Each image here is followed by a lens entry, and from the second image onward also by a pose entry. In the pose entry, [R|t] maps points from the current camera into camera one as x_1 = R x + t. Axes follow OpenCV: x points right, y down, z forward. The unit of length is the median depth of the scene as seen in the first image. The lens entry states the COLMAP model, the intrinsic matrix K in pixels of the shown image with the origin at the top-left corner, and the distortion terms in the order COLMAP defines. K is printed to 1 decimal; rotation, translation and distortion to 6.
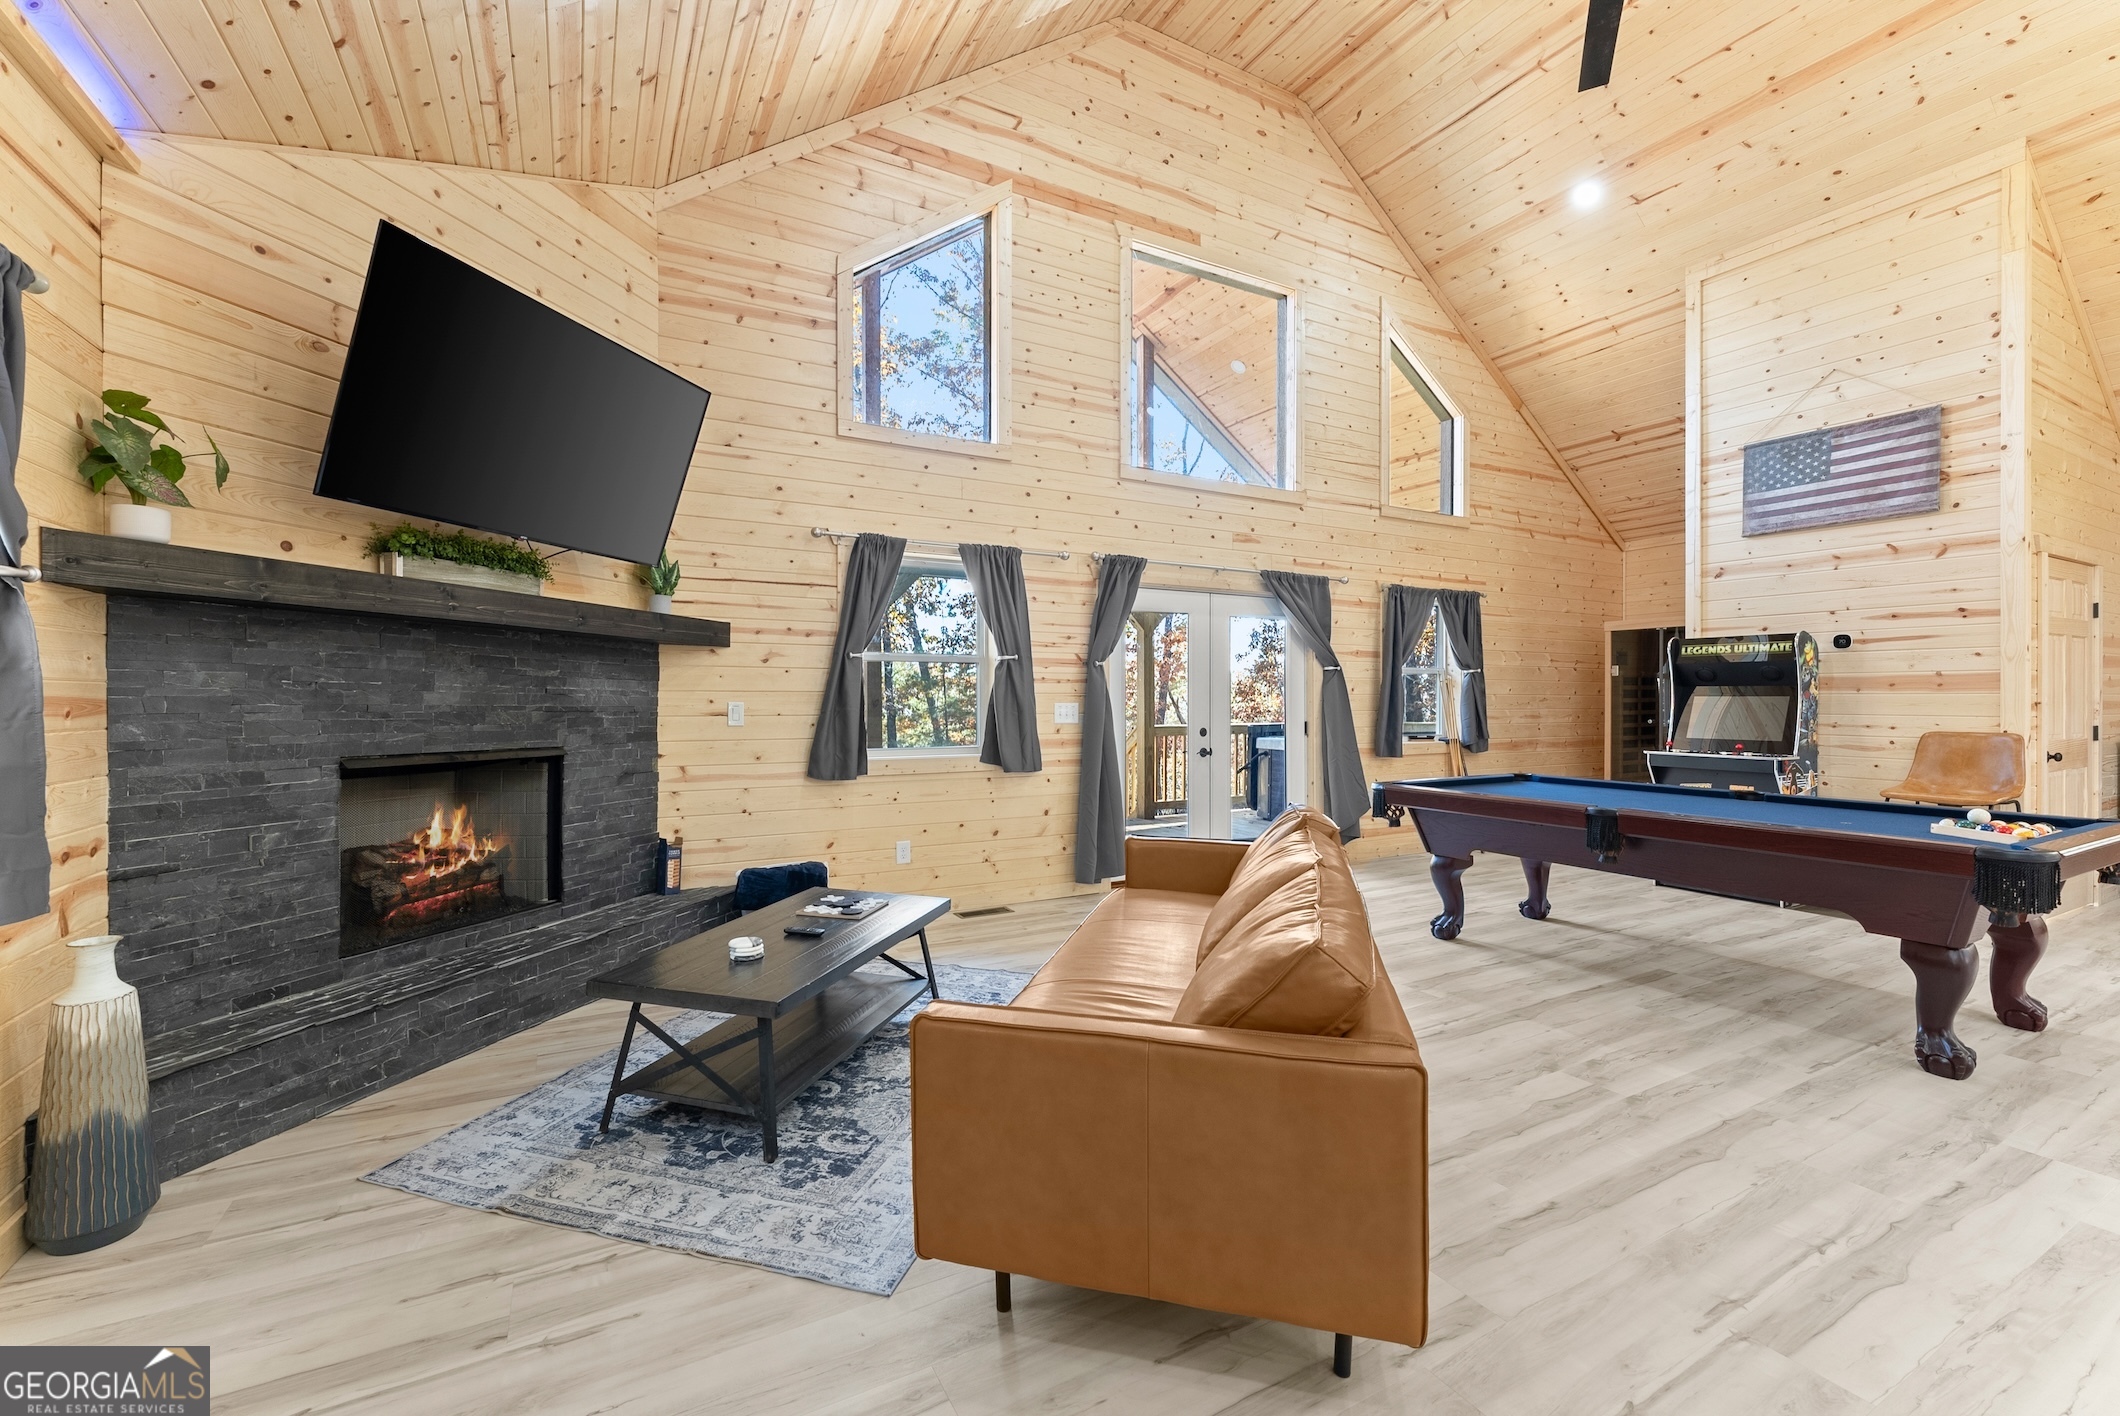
lens RADIAL K [[867.6, 0, 1050.4], [0, 867.6, 705.5], [0, 0, 1]] dist [0.001182, -0.000725]
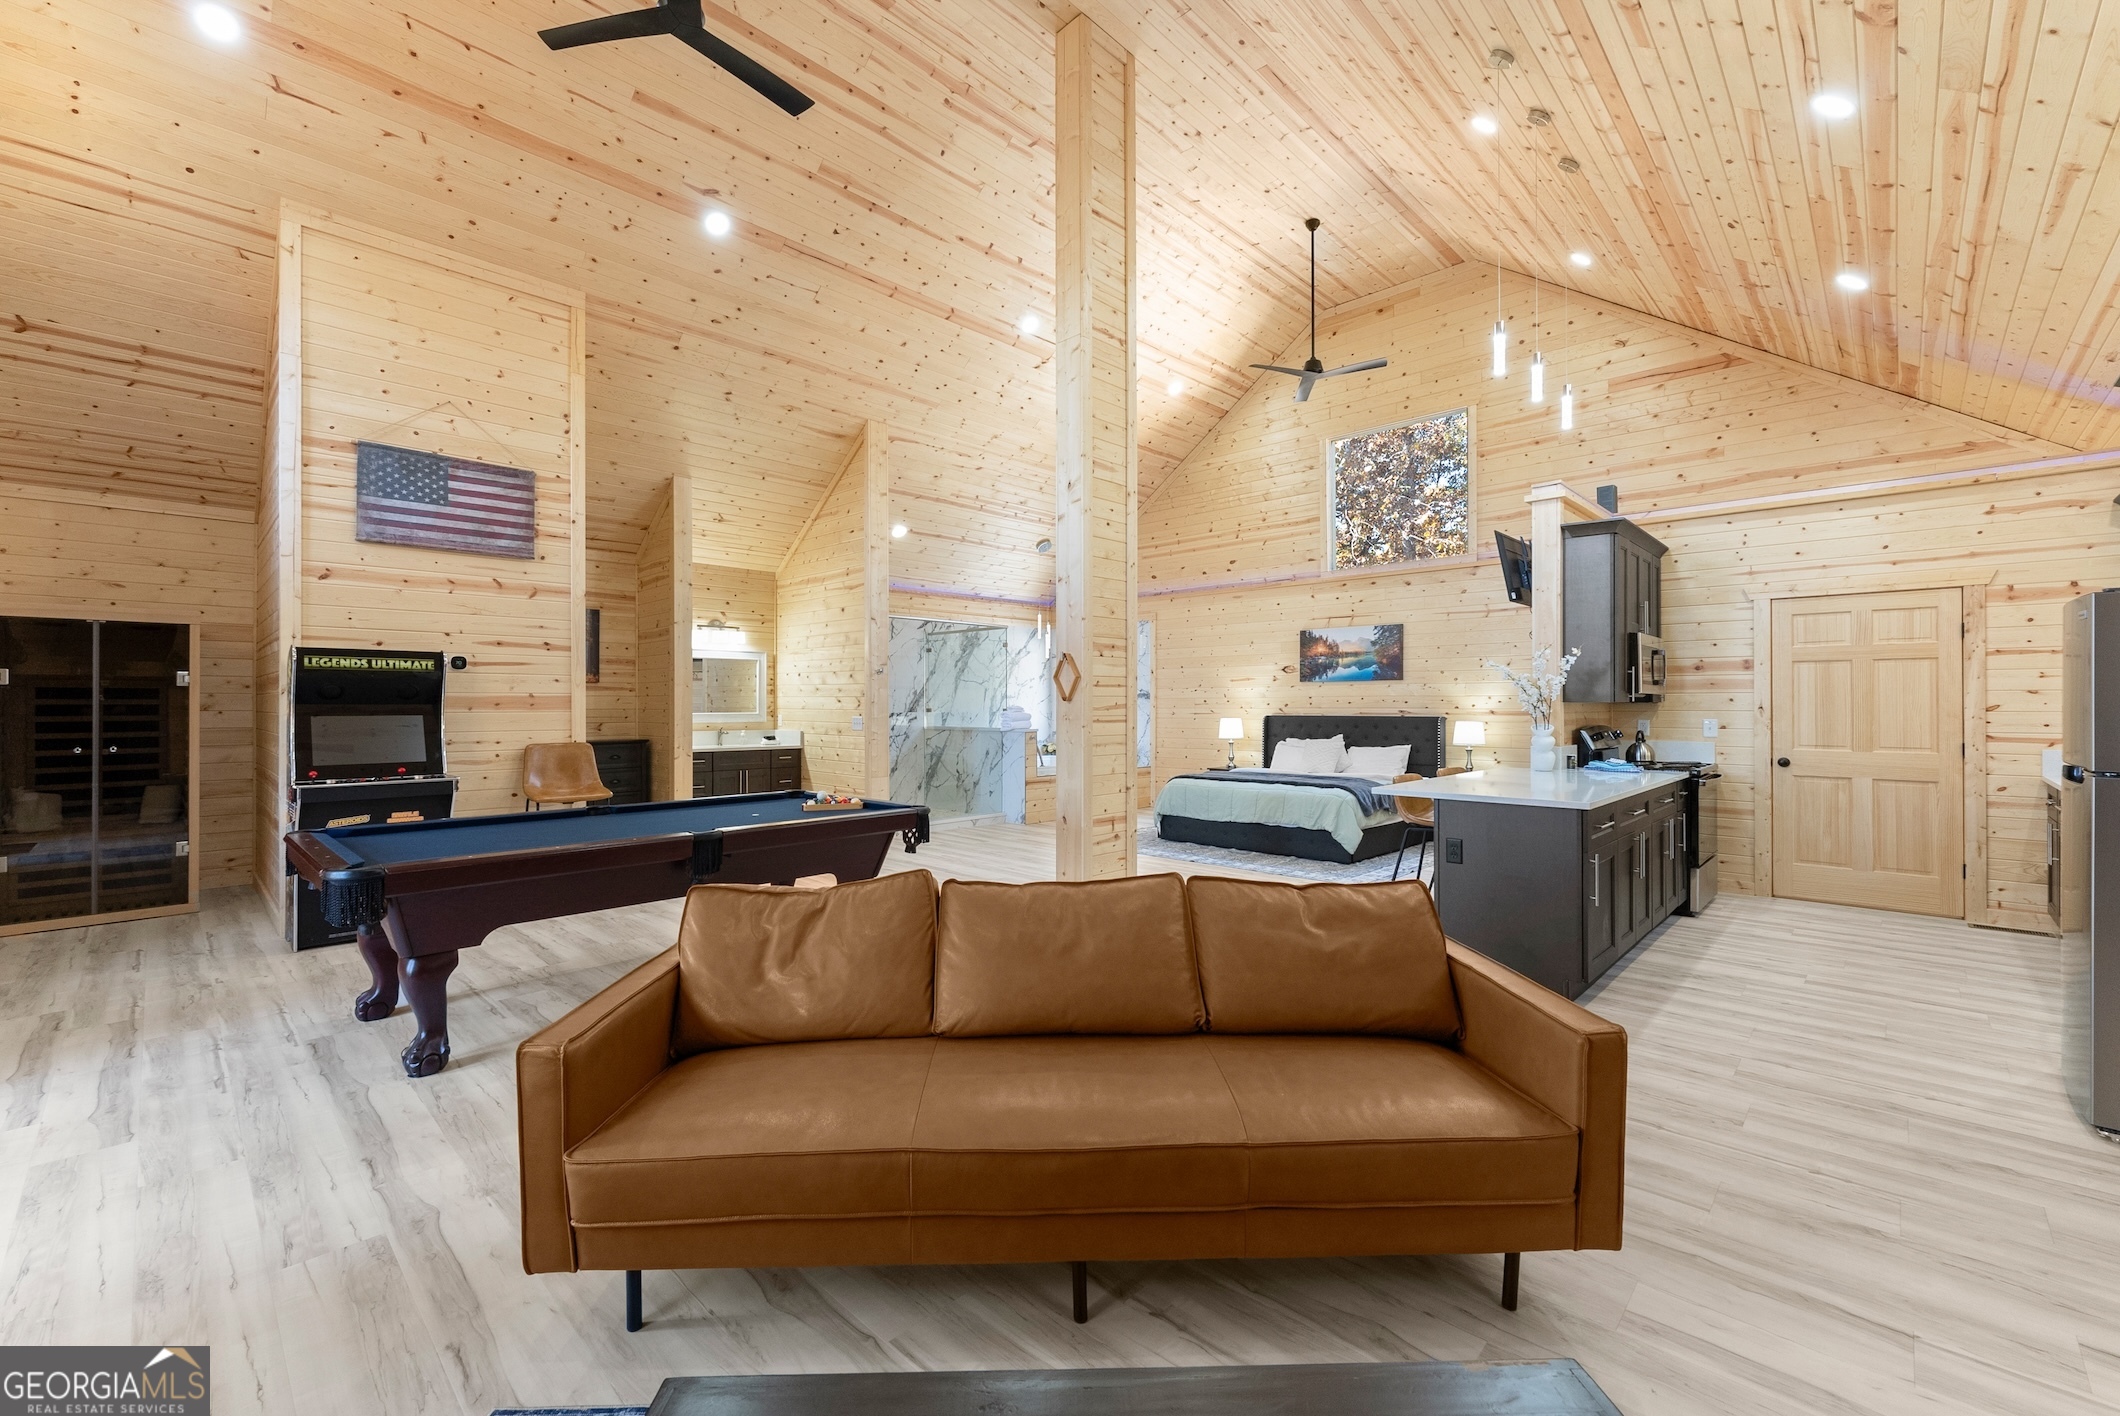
lens RADIAL K [[867.6, 0, 1055.9], [0, 867.6, 699.3], [0, 0, 1]] dist [0.001182, -0.000725]
pose [[-0.297411, 0.004502, 0.954739, -0.344088], [0.007479, 0.999969, -0.002386, -0.024205], [-0.954720, 0.006431, -0.297436, 0.690938]]
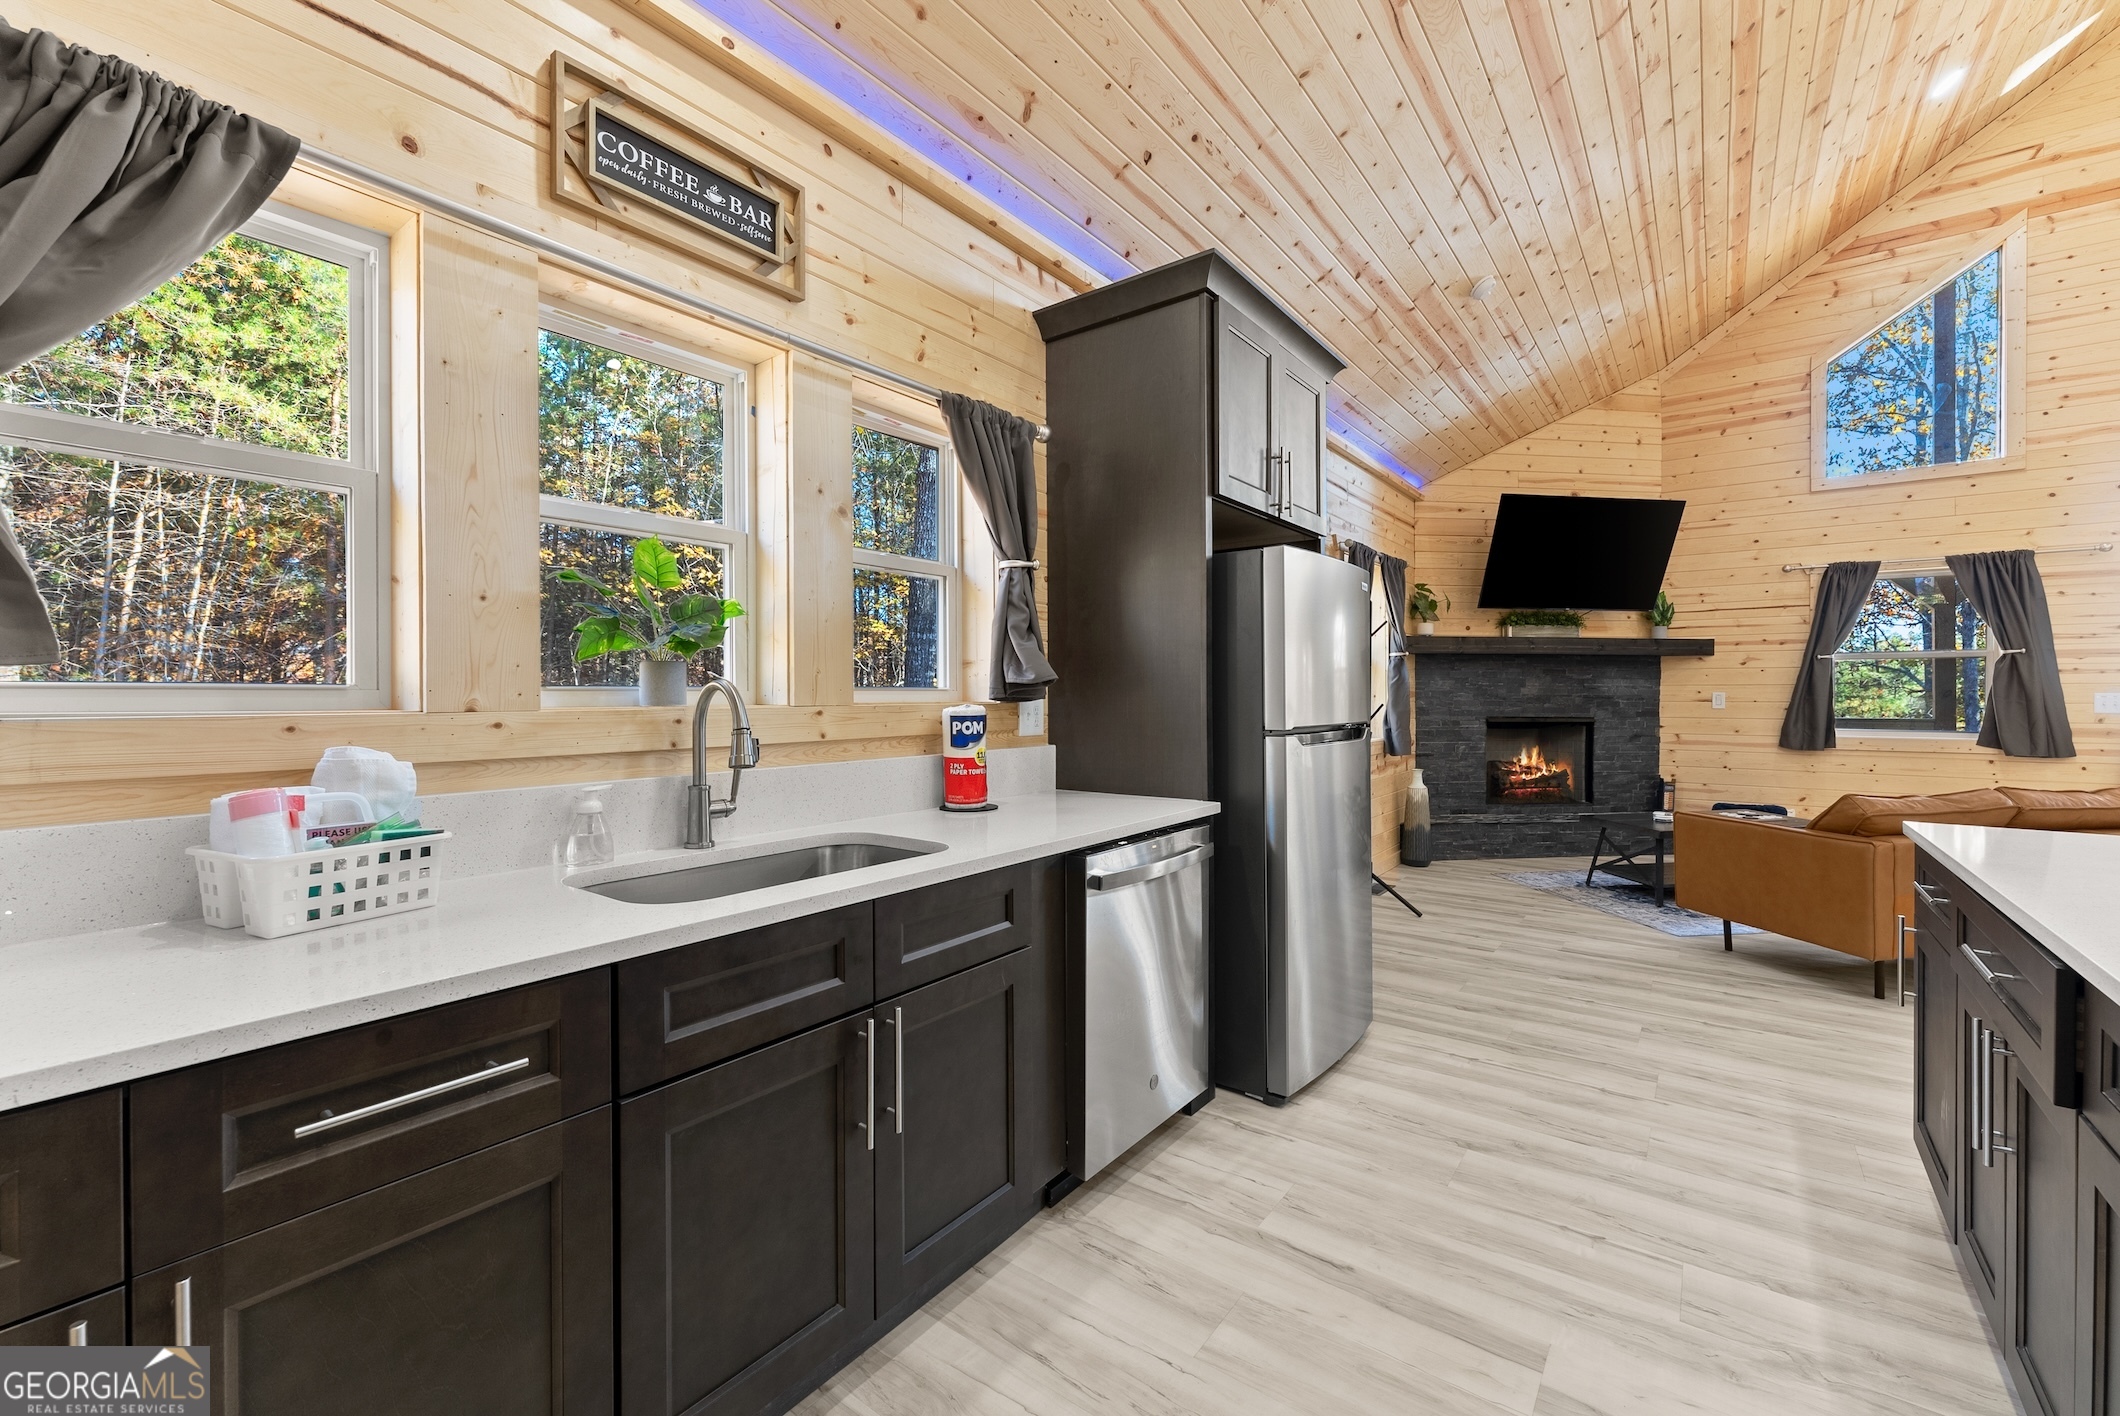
lens RADIAL K [[867.6, 0, 1053.0], [0, 867.6, 698.5], [0, 0, 1]] dist [0.001182, -0.000725]
pose [[0.407334, 0.003559, -0.913272, 0.500265], [-0.003442, 0.999991, 0.002362, 0.006105], [0.913273, 0.002182, 0.407343, -0.606353]]
